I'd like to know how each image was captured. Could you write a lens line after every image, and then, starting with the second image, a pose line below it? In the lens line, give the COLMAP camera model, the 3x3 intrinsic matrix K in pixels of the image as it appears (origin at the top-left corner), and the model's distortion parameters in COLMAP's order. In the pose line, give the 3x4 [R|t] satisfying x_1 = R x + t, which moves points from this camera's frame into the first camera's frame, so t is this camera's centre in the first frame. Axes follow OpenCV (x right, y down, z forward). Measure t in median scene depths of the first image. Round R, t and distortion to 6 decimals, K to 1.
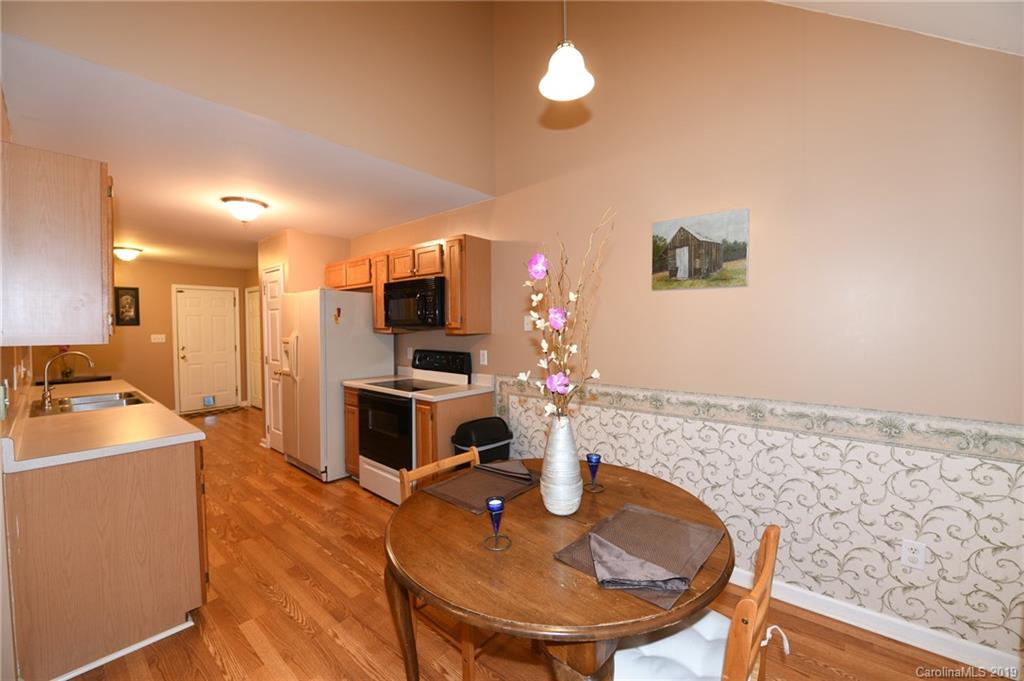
lens RADIAL K [[408.5, 0, 512.7], [0, 408.5, 334.2], [0, 0, 1]] dist [-0.012583, -0.003270]
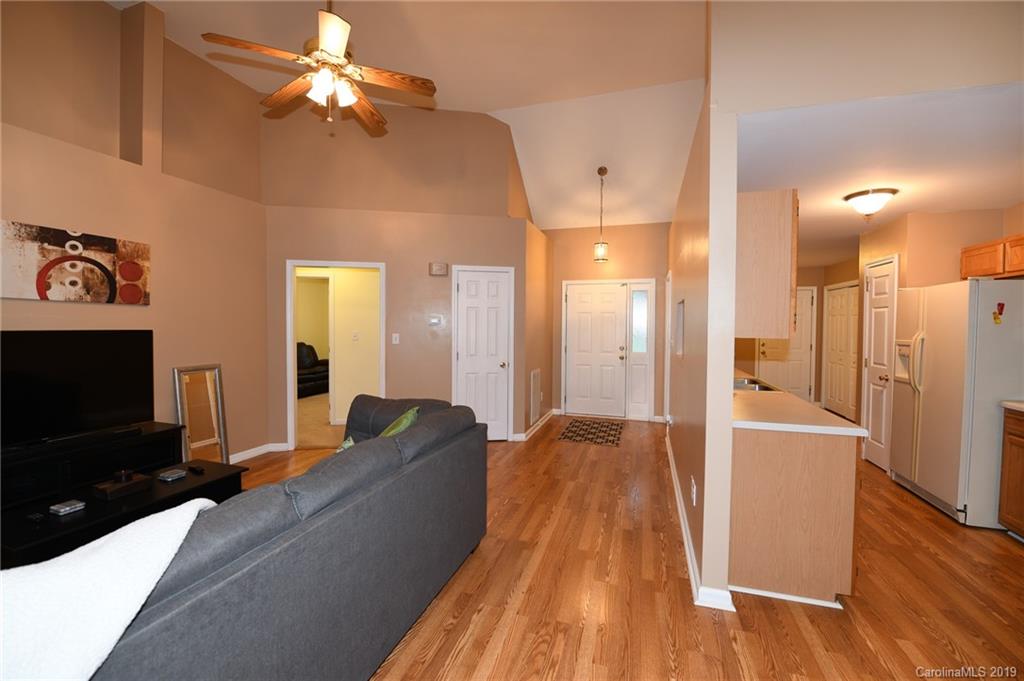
lens RADIAL K [[408.5, 0, 512.7], [0, 408.5, 334.2], [0, 0, 1]] dist [-0.012583, -0.003270]
pose [[0.383953, 0.032825, -0.922769, -0.094992], [-0.030713, 0.999269, 0.022767, 0.003829], [0.922842, 0.019599, 0.384681, -0.112501]]
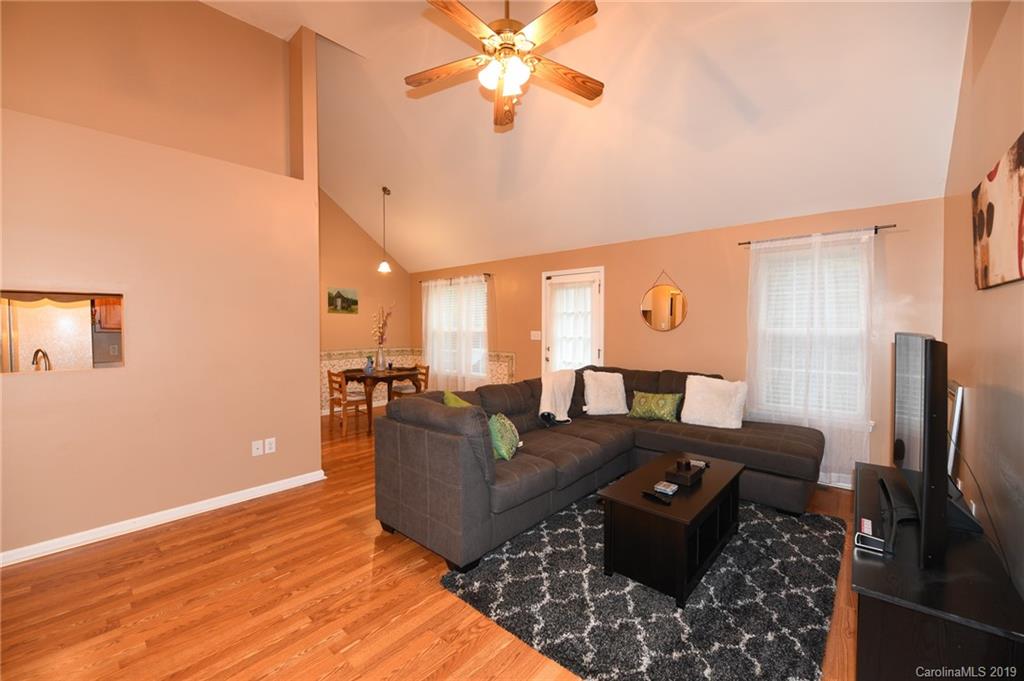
lens RADIAL K [[408.5, 0, 512.7], [0, 408.5, 334.2], [0, 0, 1]] dist [-0.012583, -0.003270]
pose [[0.014439, -0.012999, 0.999811, -1.526220], [0.026443, 0.999571, 0.012614, 0.019603], [-0.999546, 0.026256, 0.014777, -0.150038]]
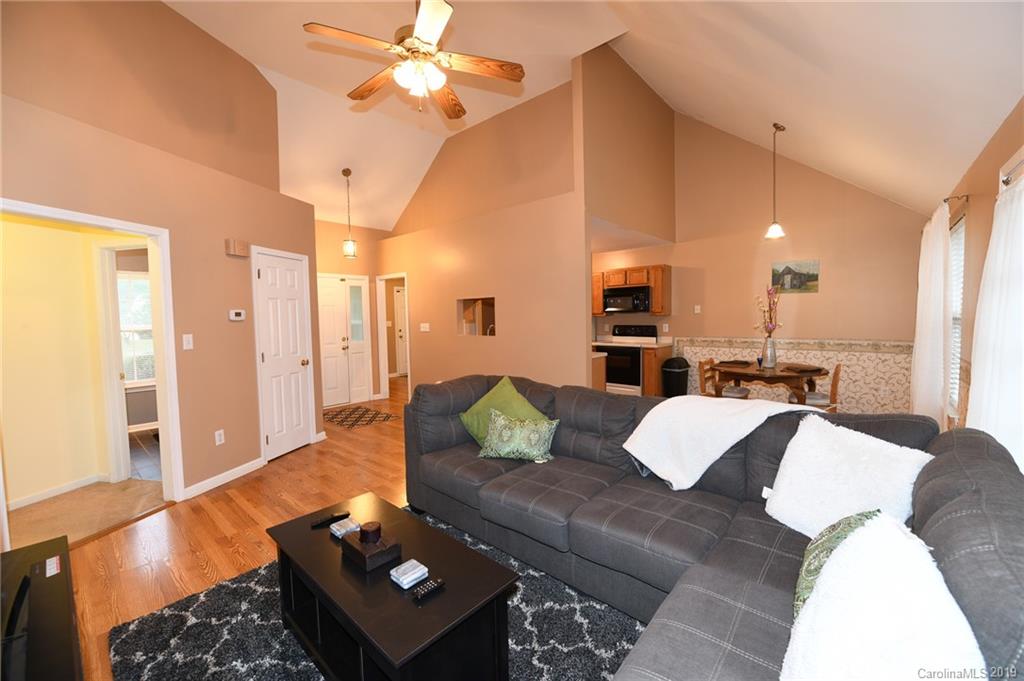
lens RADIAL K [[408.5, 0, 512.7], [0, 408.5, 334.2], [0, 0, 1]] dist [-0.012583, -0.003270]
pose [[0.999835, -0.011645, -0.013946, -0.703197], [0.011993, 0.999612, 0.025152, 0.028615], [0.013648, -0.025315, 0.999586, -0.836459]]
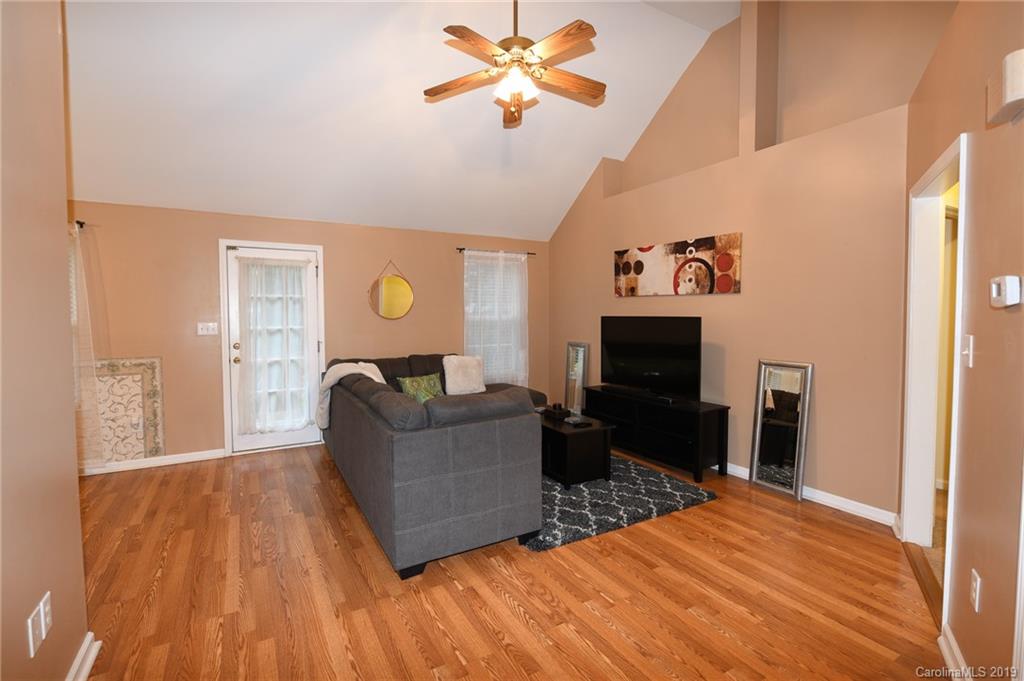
lens RADIAL K [[467.6, 0, 514.2], [0, 467.6, 335.6], [0, 0, 1]] dist [-0.013180, -0.000145]
pose [[-0.943043, -0.001879, 0.332665, -1.138000], [0.020775, 0.997700, 0.064528, 0.002584], [-0.332021, 0.067764, -0.940835, 0.665732]]
